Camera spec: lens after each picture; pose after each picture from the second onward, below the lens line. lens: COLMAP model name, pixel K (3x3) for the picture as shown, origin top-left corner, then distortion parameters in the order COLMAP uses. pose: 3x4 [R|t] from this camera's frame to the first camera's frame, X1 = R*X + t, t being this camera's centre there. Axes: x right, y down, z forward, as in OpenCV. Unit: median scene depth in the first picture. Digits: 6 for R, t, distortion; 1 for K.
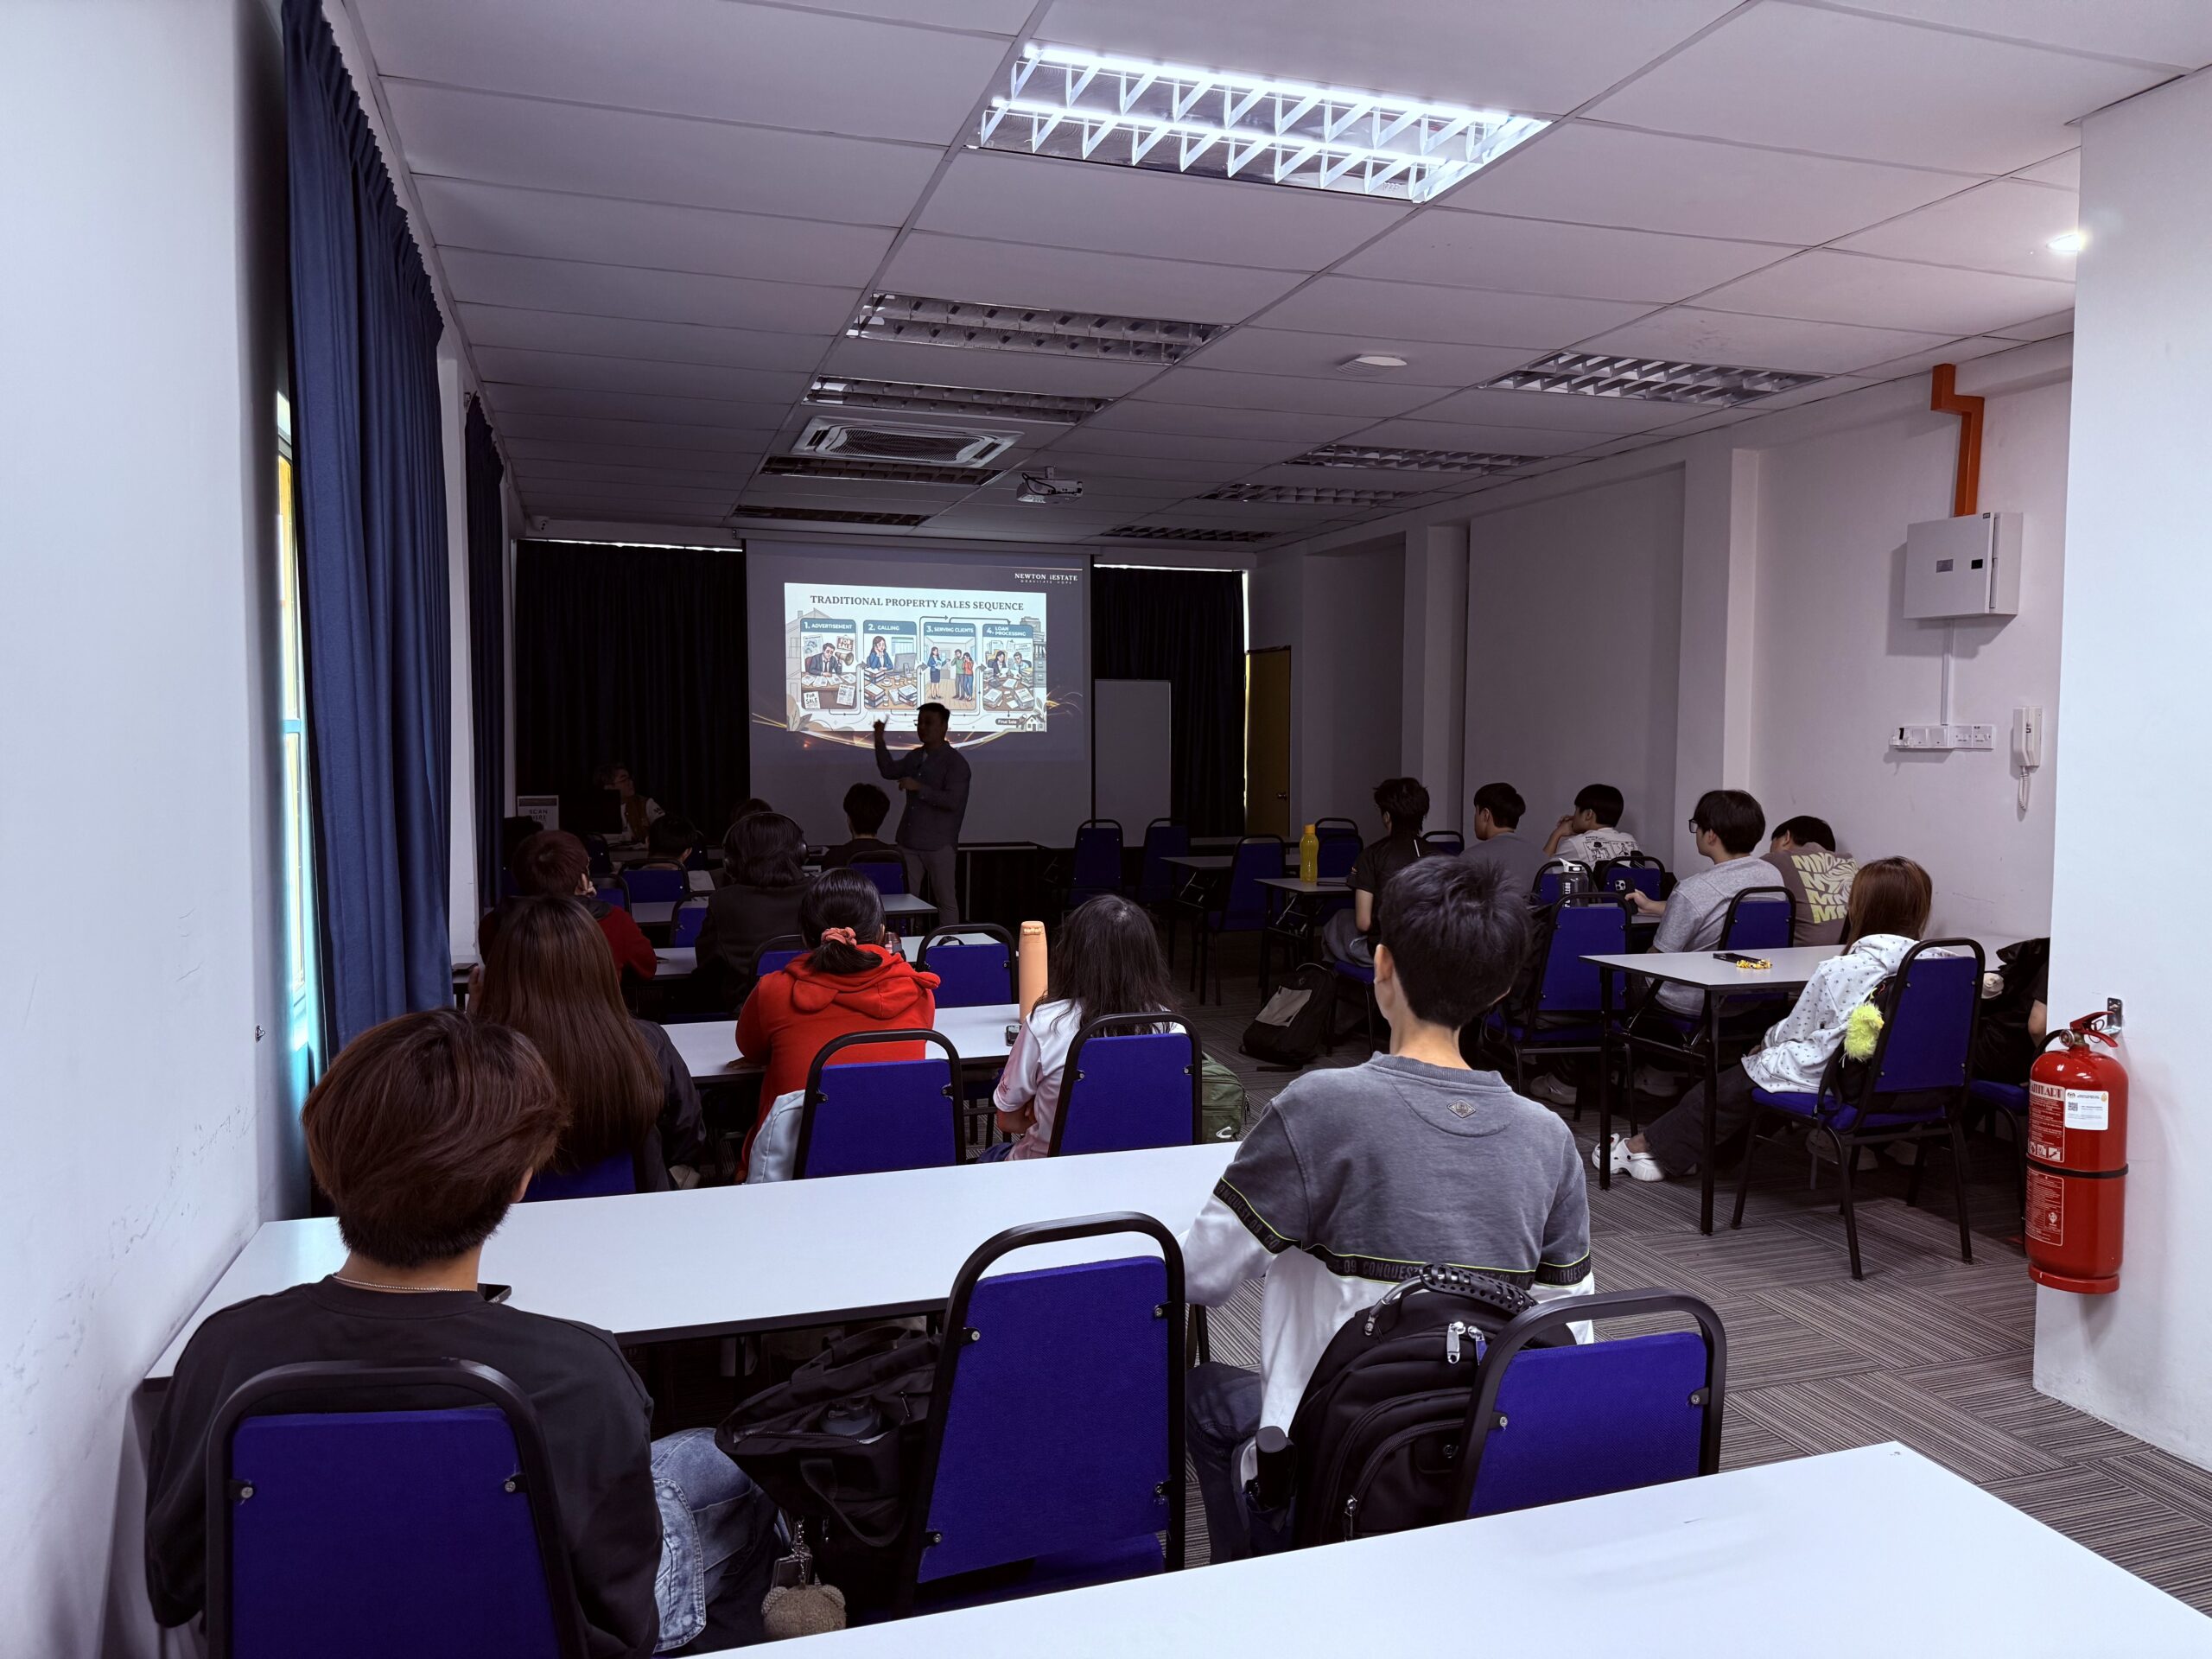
lens RADIAL K [[1554.5, 0, 1106.0], [0, 1554.5, 829.5], [0, 0, 1]] dist [0.091406, -0.100234]
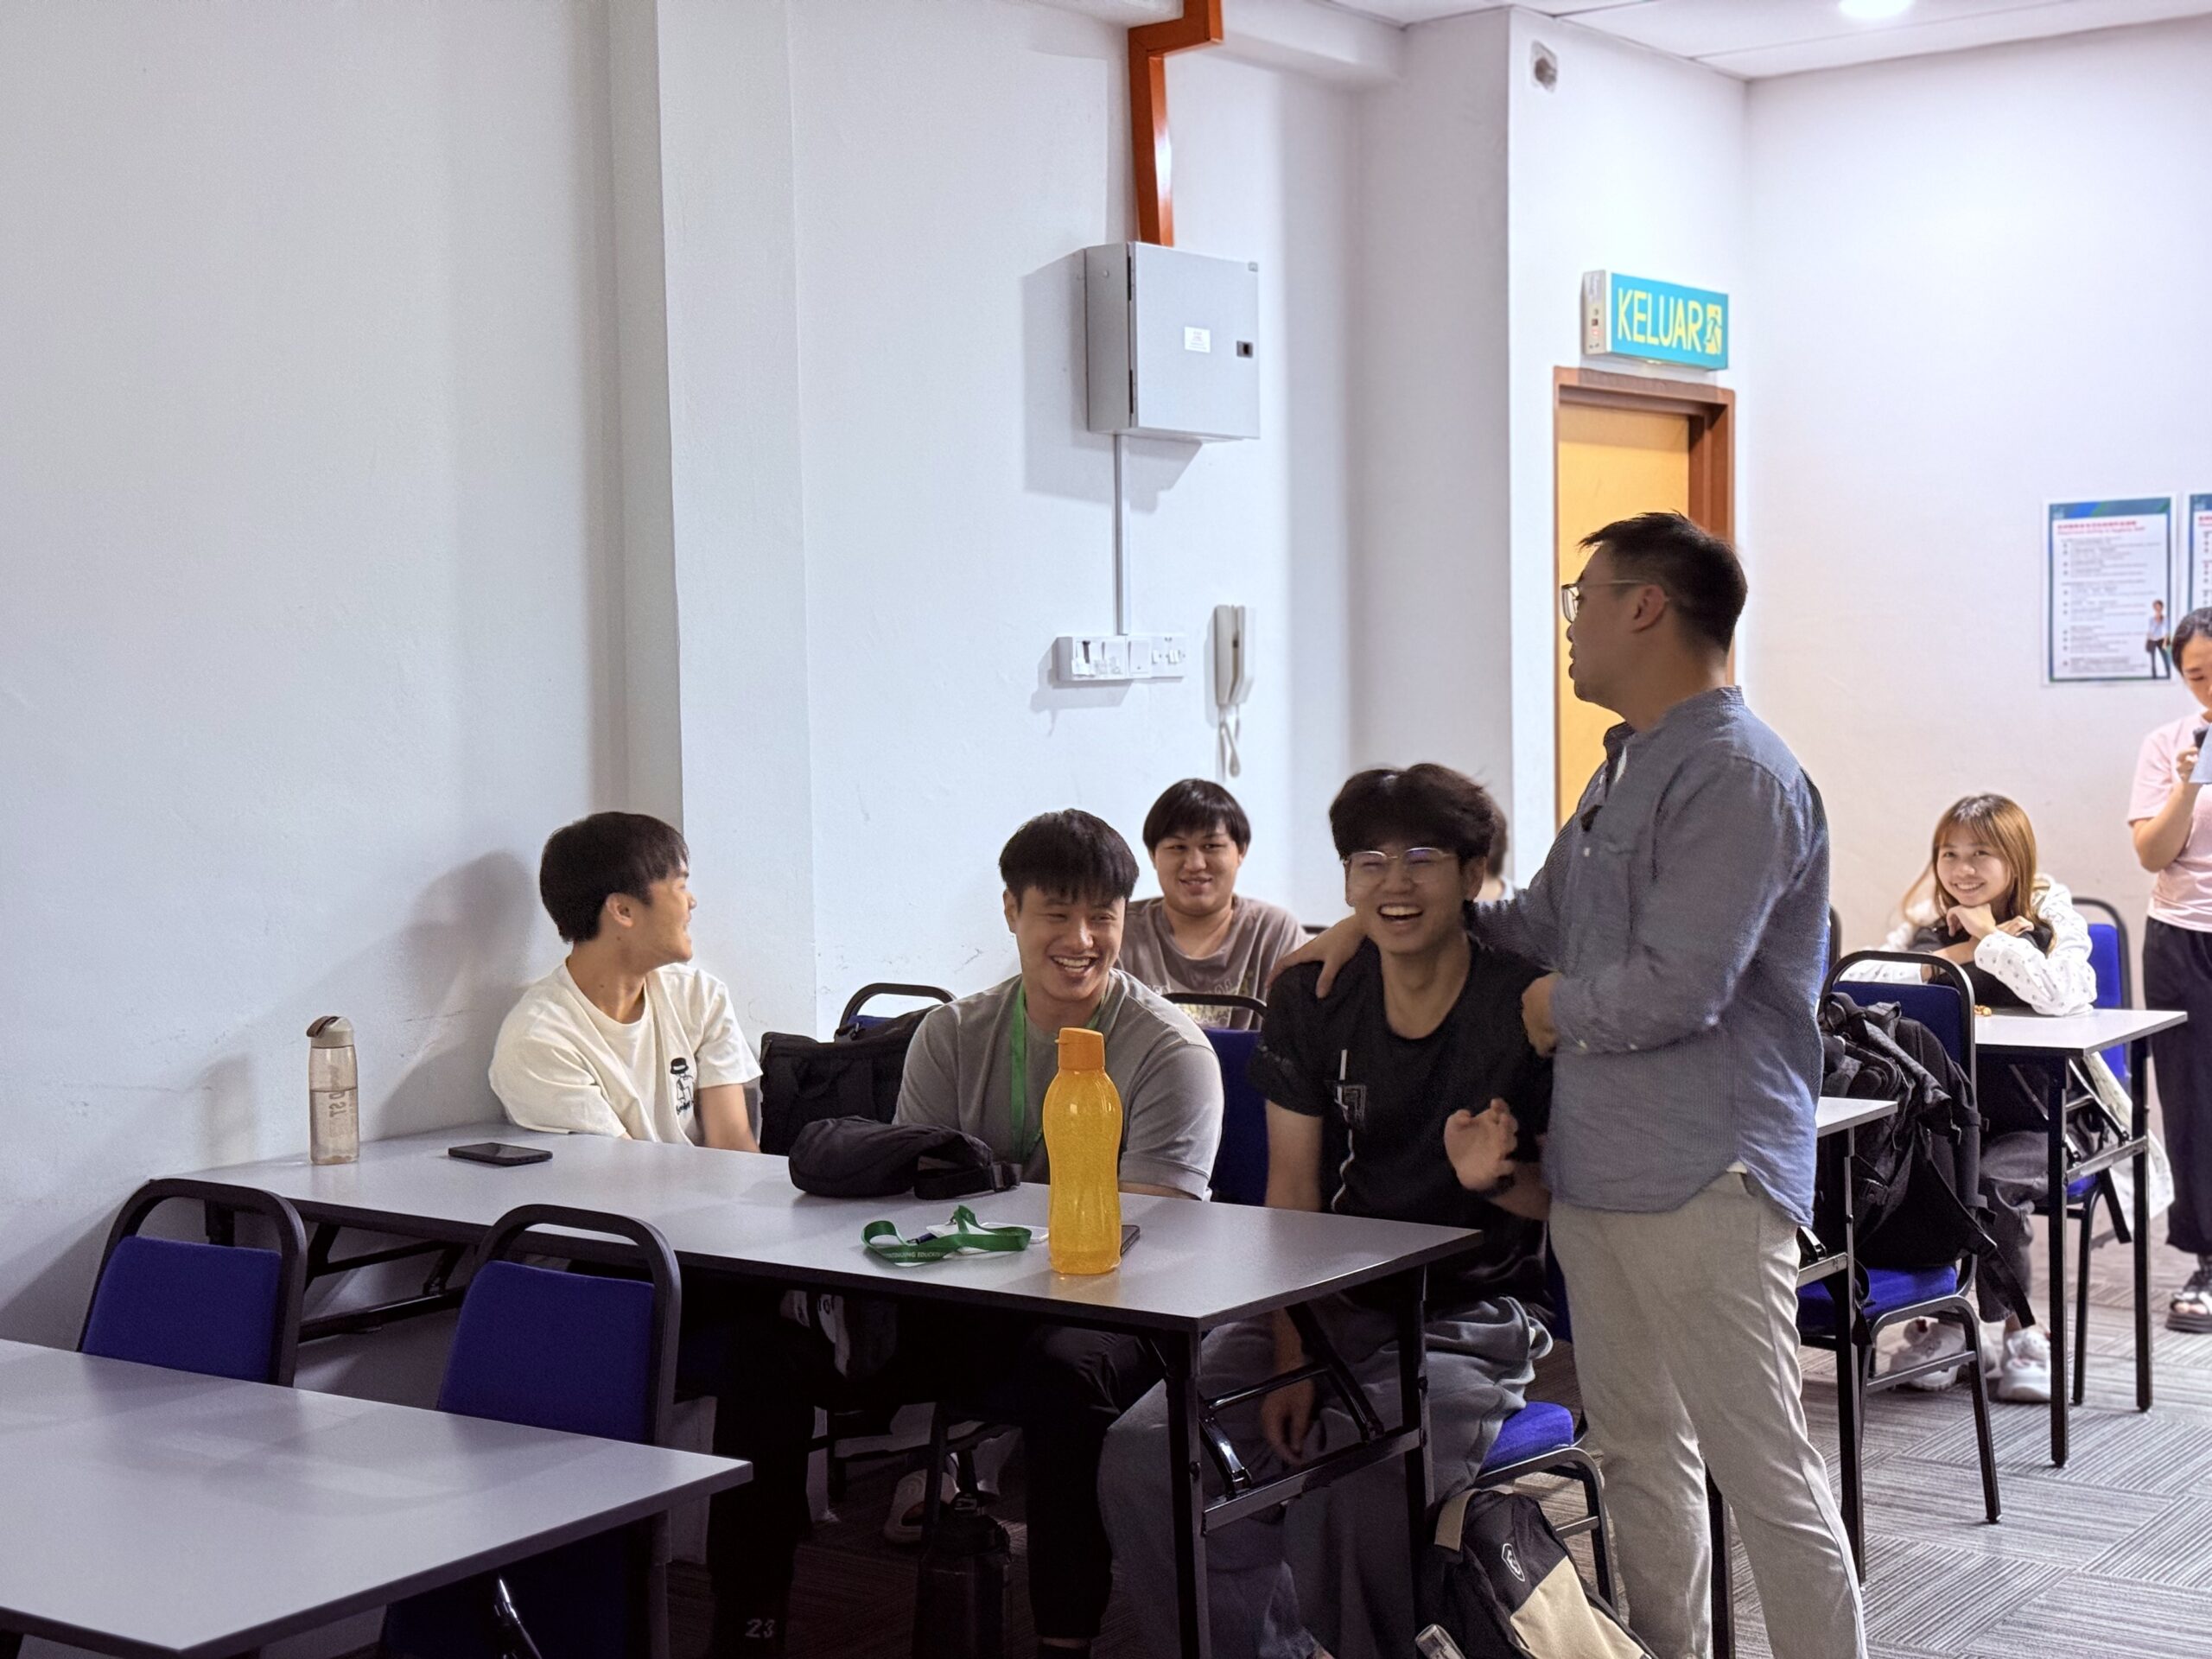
lens RADIAL K [[3149.4, 0, 1181.2], [0, 3149.4, 824.8], [0, 0, 1]] dist [0.145183, -0.003842]
pose [[-0.594064, -0.034652, 0.803671, -0.389510], [0.068875, 0.993212, 0.093736, -0.116356], [-0.801464, 0.111038, -0.587644, 1.871262]]
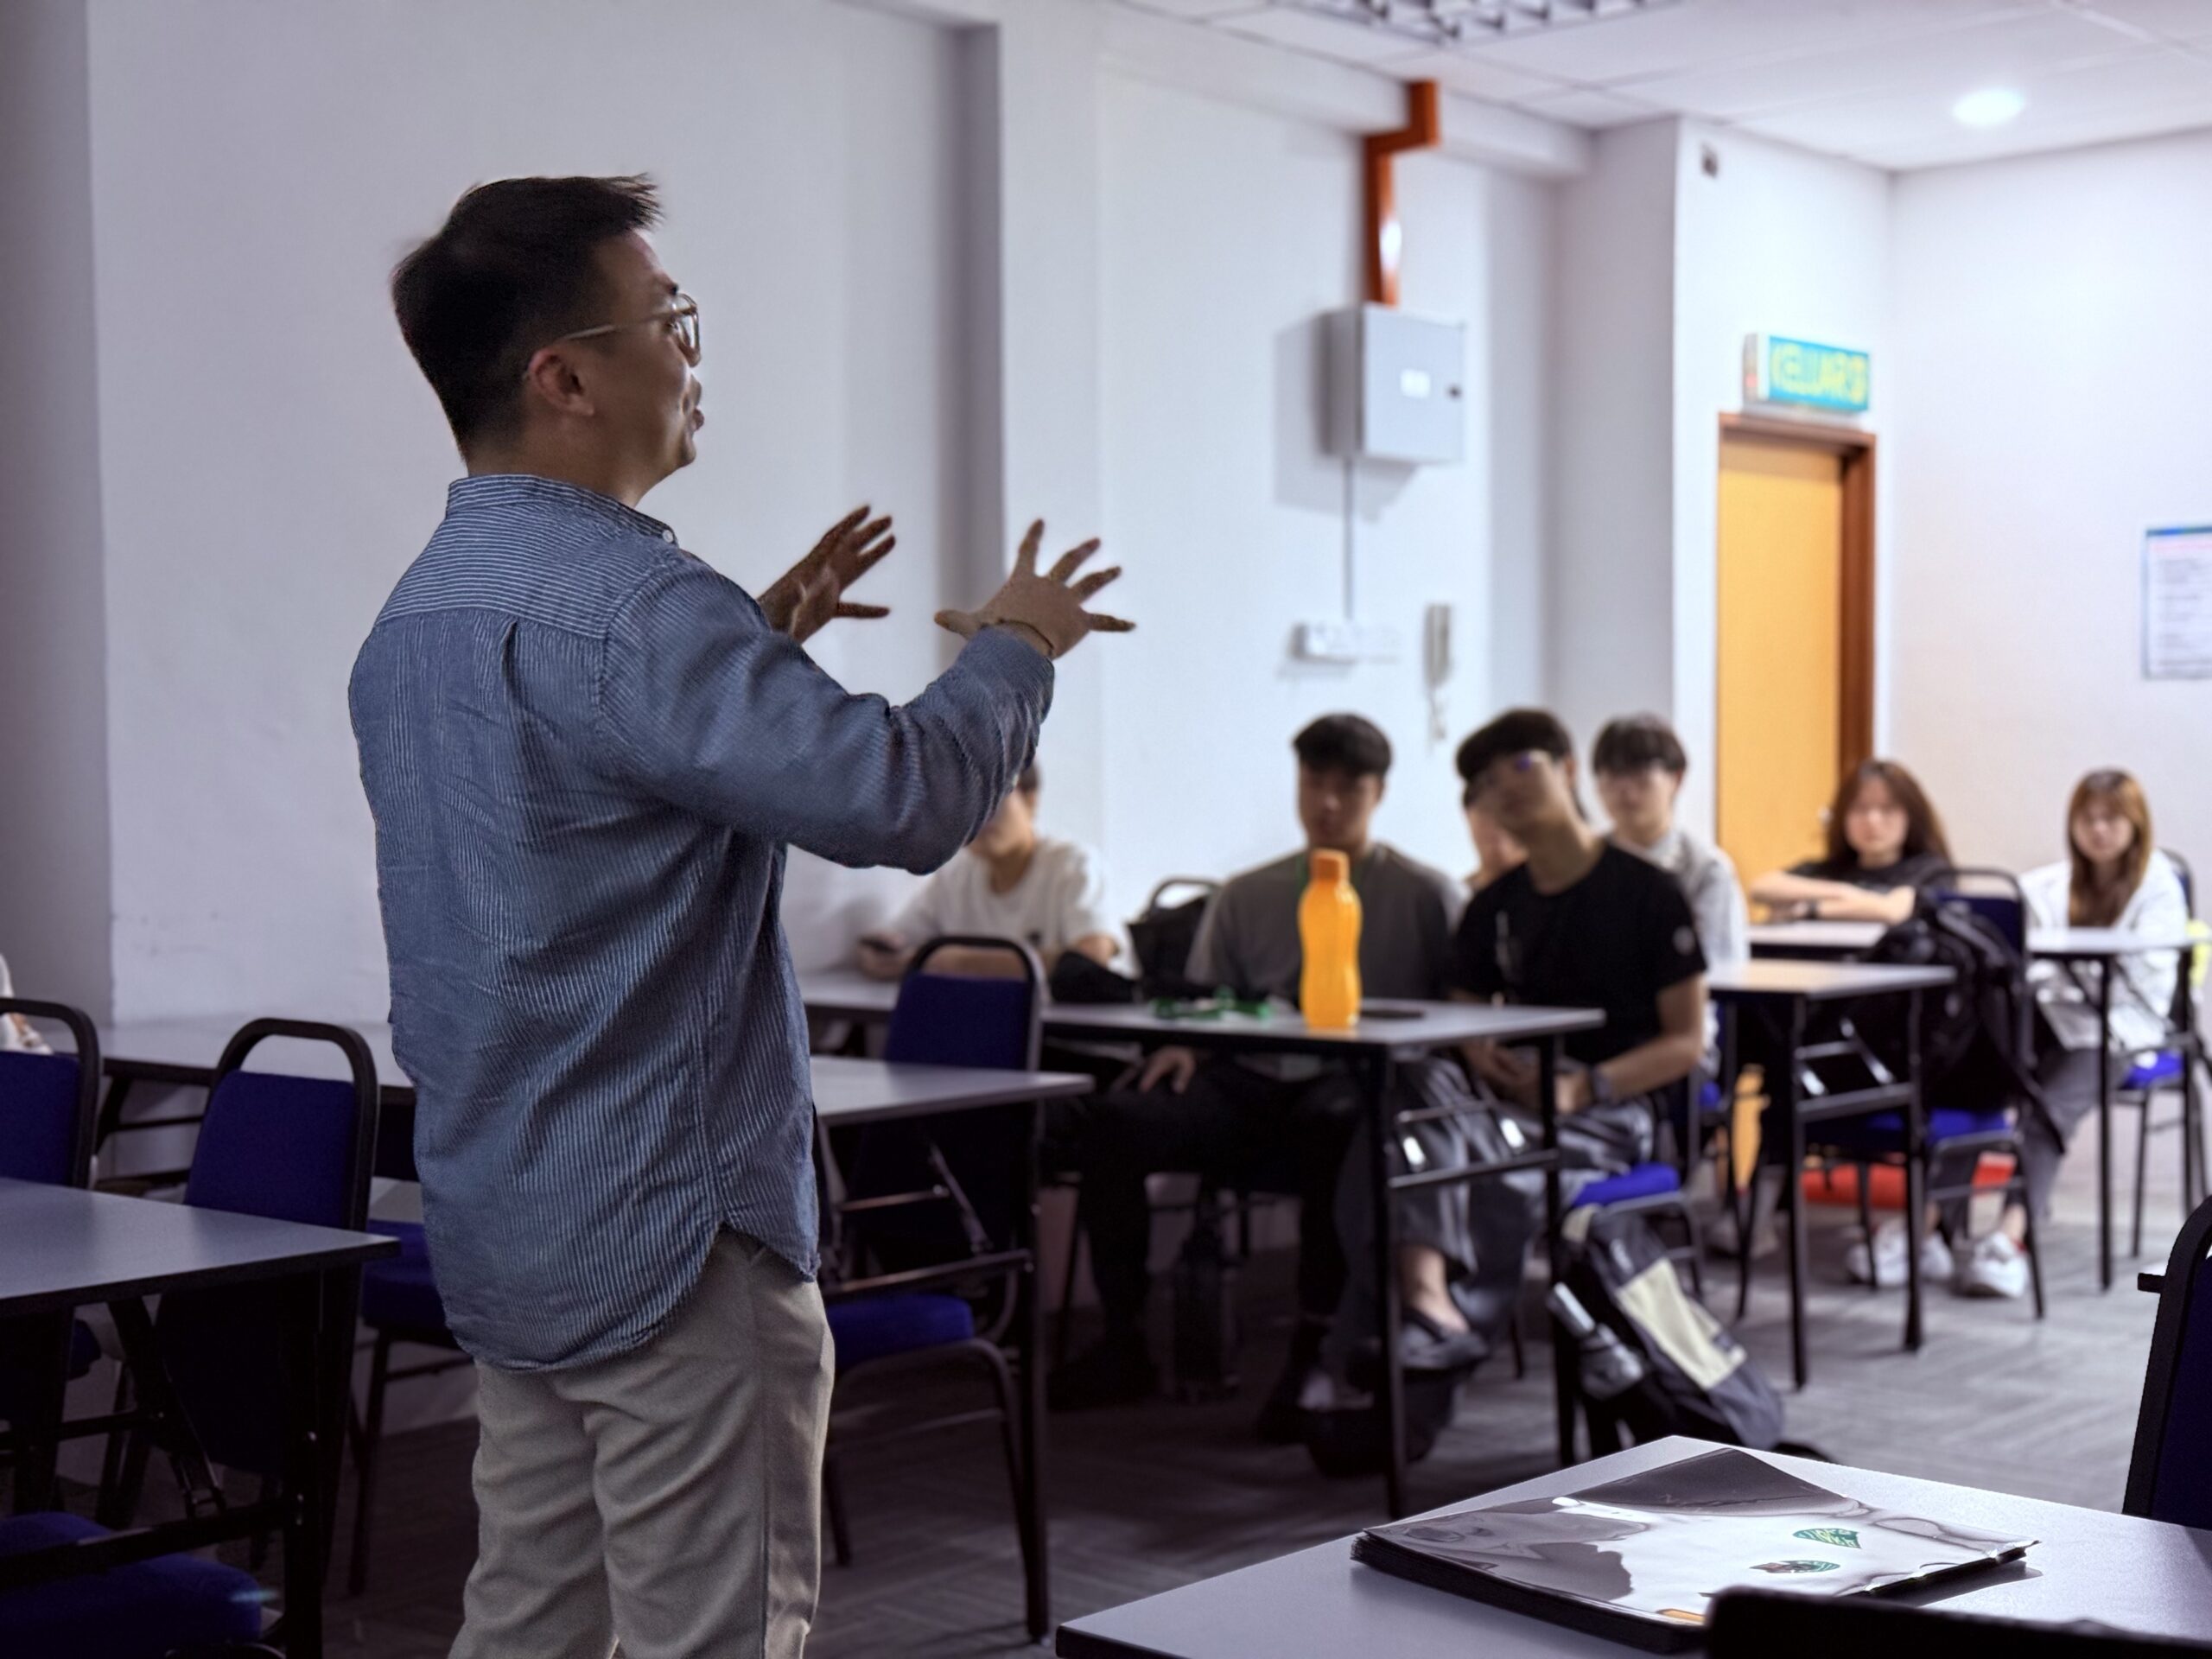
lens RADIAL K [[3126.7, 0, 1102.8], [0, 3126.7, 872.1], [0, 0, 1]] dist [0.042481, 0.015617]
pose [[-0.509259, -0.031917, 0.860021, -0.621419], [0.063803, 0.995162, 0.074713, -0.076724], [-0.858245, 0.092921, -0.504759, 2.031527]]
